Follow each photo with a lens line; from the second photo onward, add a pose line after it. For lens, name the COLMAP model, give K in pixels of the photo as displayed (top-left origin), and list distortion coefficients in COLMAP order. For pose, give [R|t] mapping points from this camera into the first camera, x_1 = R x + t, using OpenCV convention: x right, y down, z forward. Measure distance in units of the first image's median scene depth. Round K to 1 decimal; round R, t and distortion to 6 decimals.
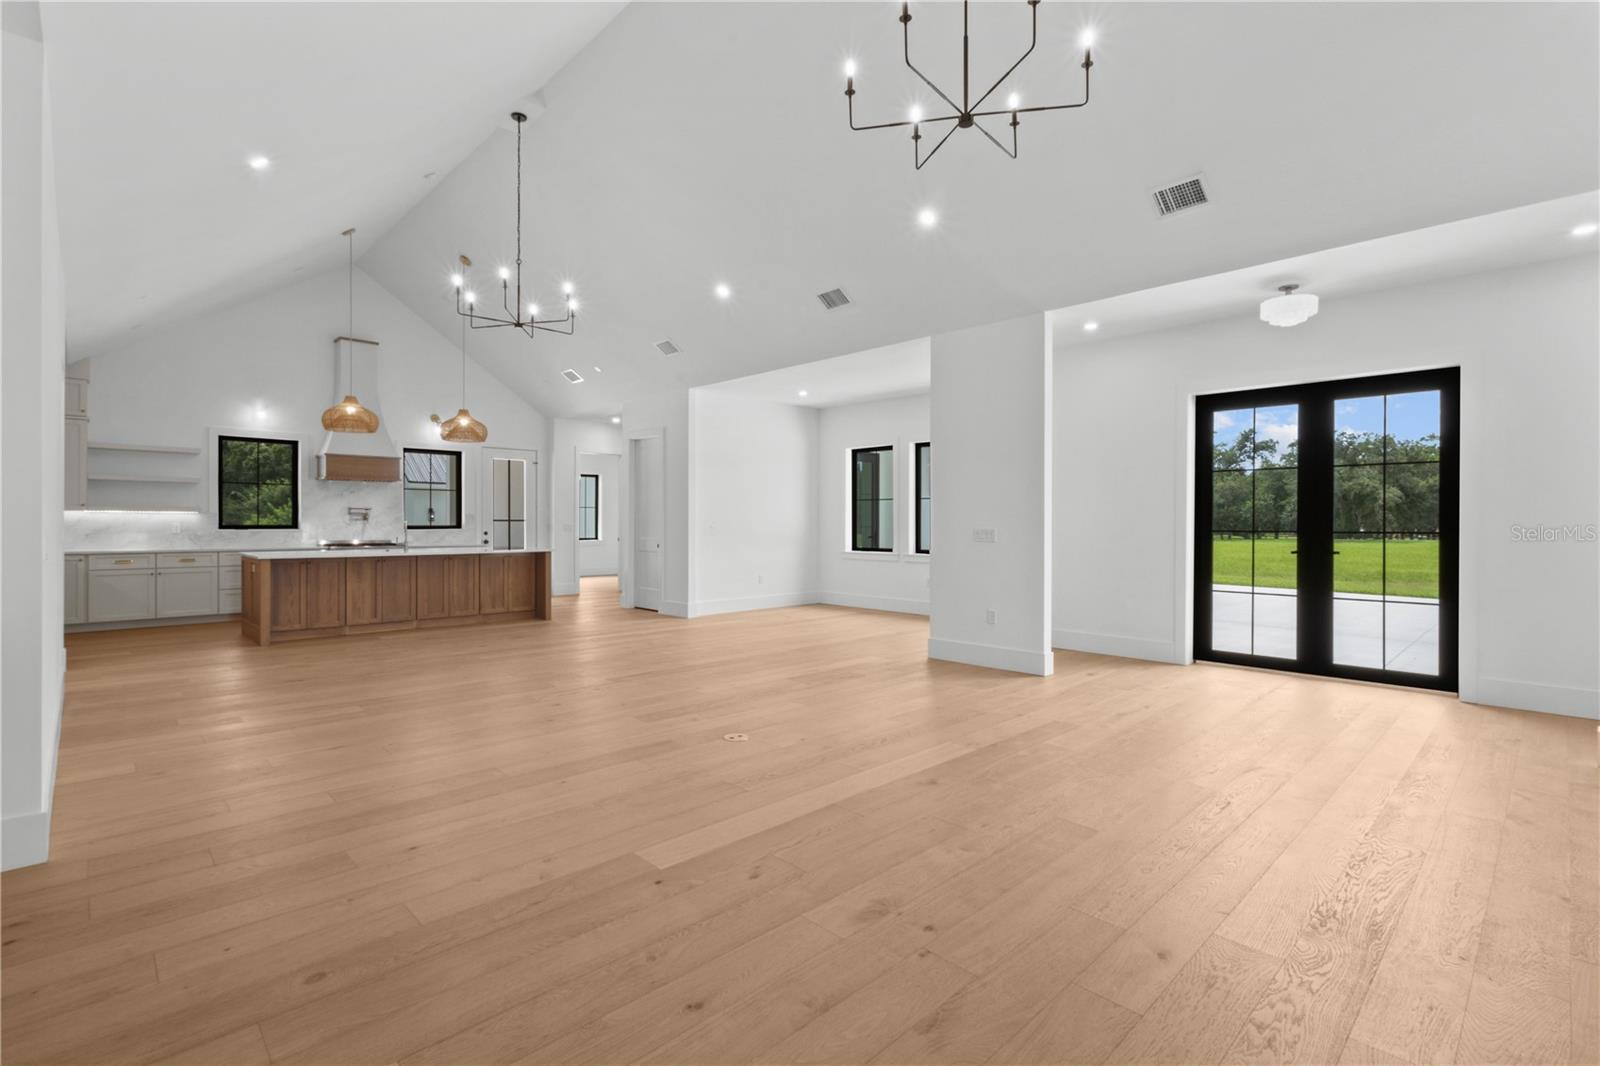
lens RADIAL K [[740.1, 0, 791.9], [0, 740.1, 525.5], [0, 0, 1]] dist [0.003855, 0.000462]
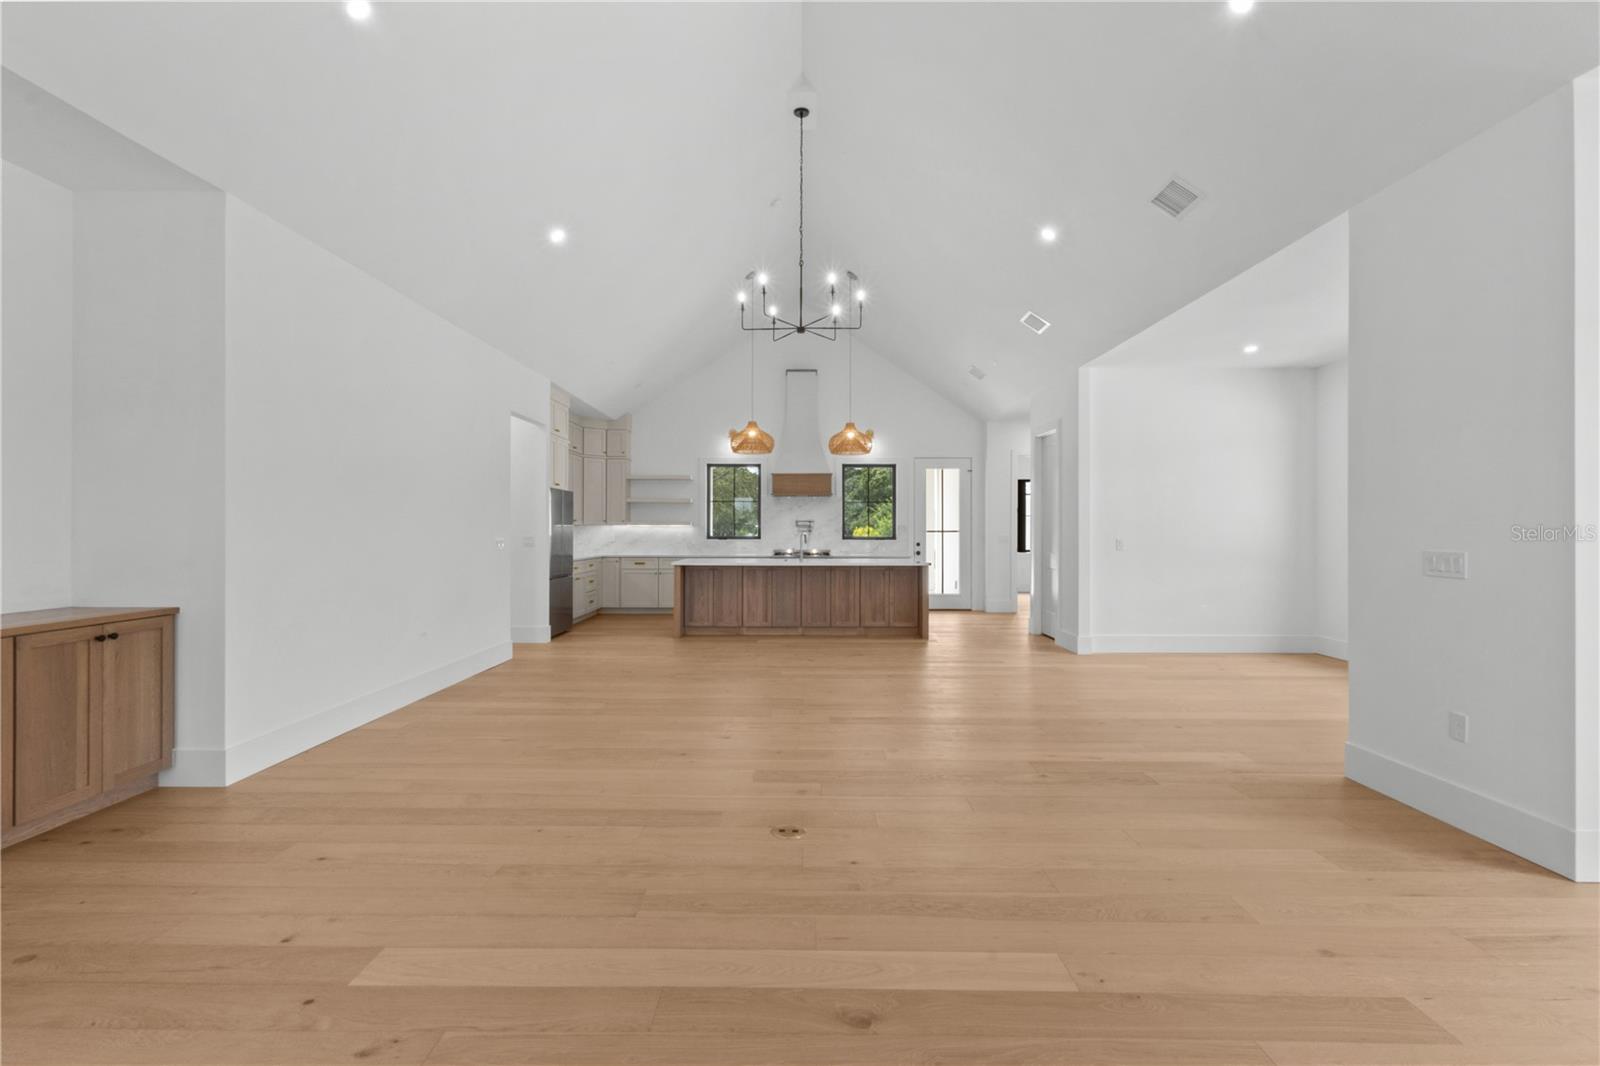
lens RADIAL K [[740.1, 0, 793.6], [0, 740.1, 527.6], [0, 0, 1]] dist [0.003855, 0.000462]
pose [[0.715323, -0.004058, -0.698783, 0.210248], [-0.002194, 0.999965, -0.008052, -0.004994], [0.698791, 0.007293, 0.715289, 0.224034]]
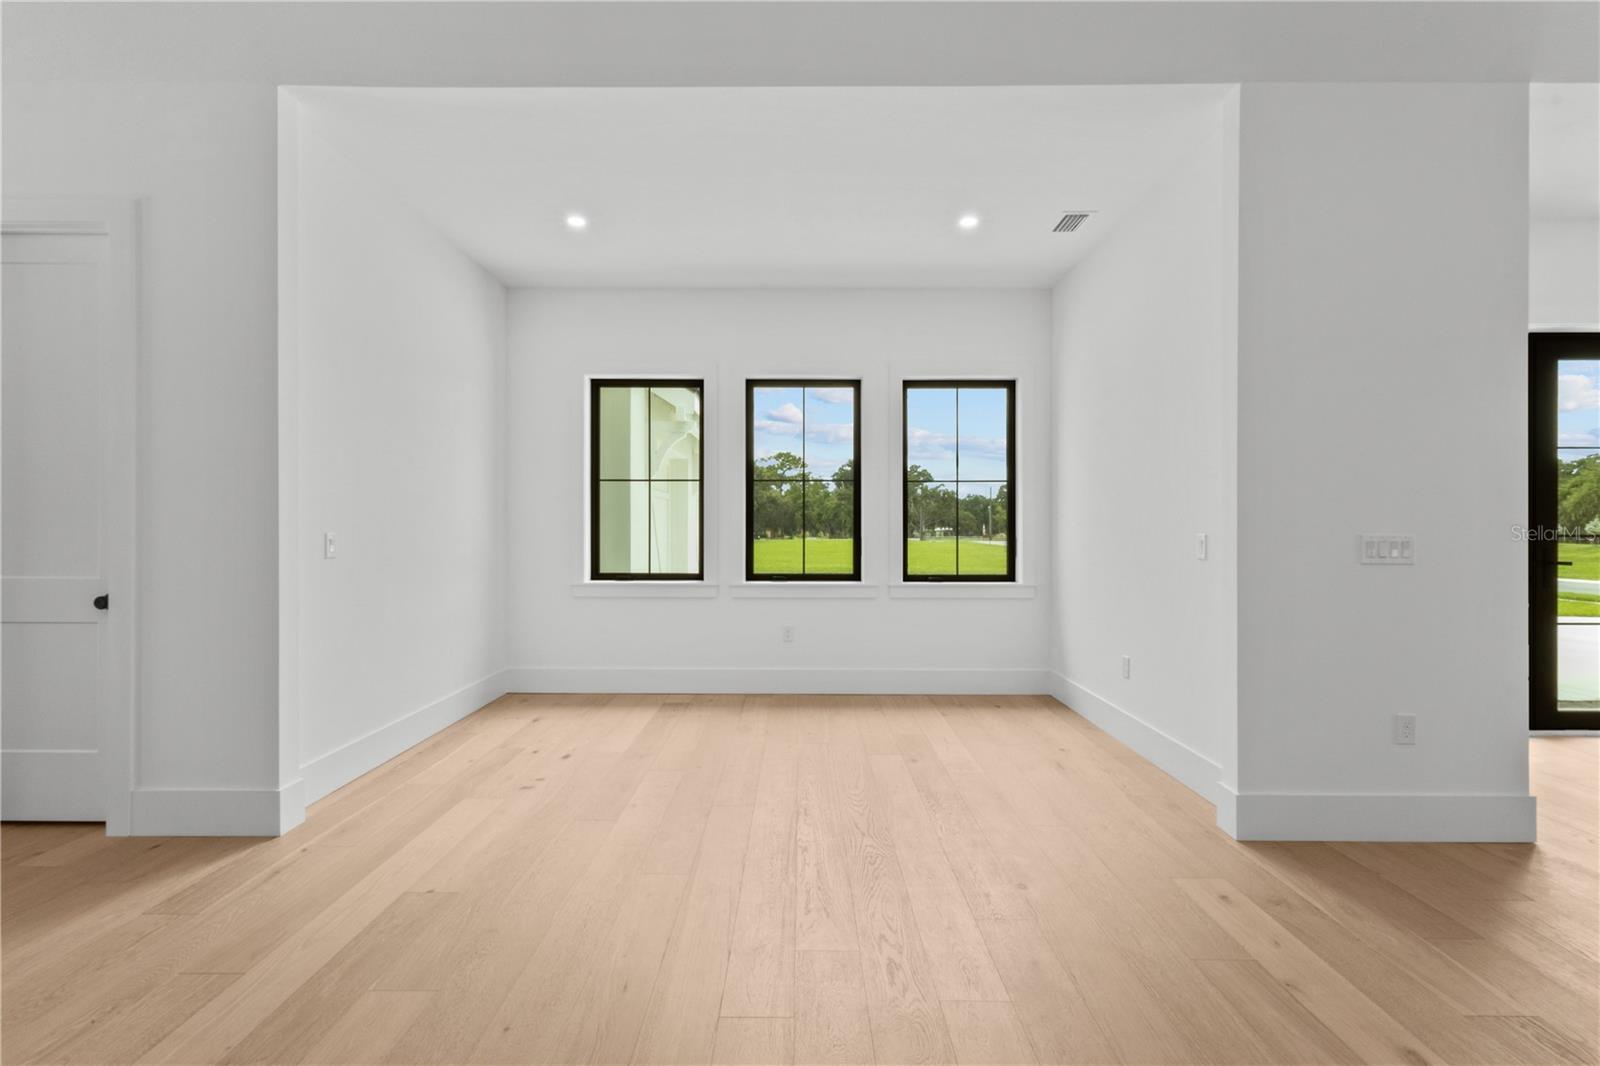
lens RADIAL K [[740.1, 0, 797.3], [0, 740.1, 528.5], [0, 0, 1]] dist [0.003855, 0.000462]
pose [[0.691733, -0.002707, 0.722148, -0.225814], [0.002216, 0.999996, 0.001626, -0.001362], [-0.722150, 0.000476, 0.691736, 0.669745]]
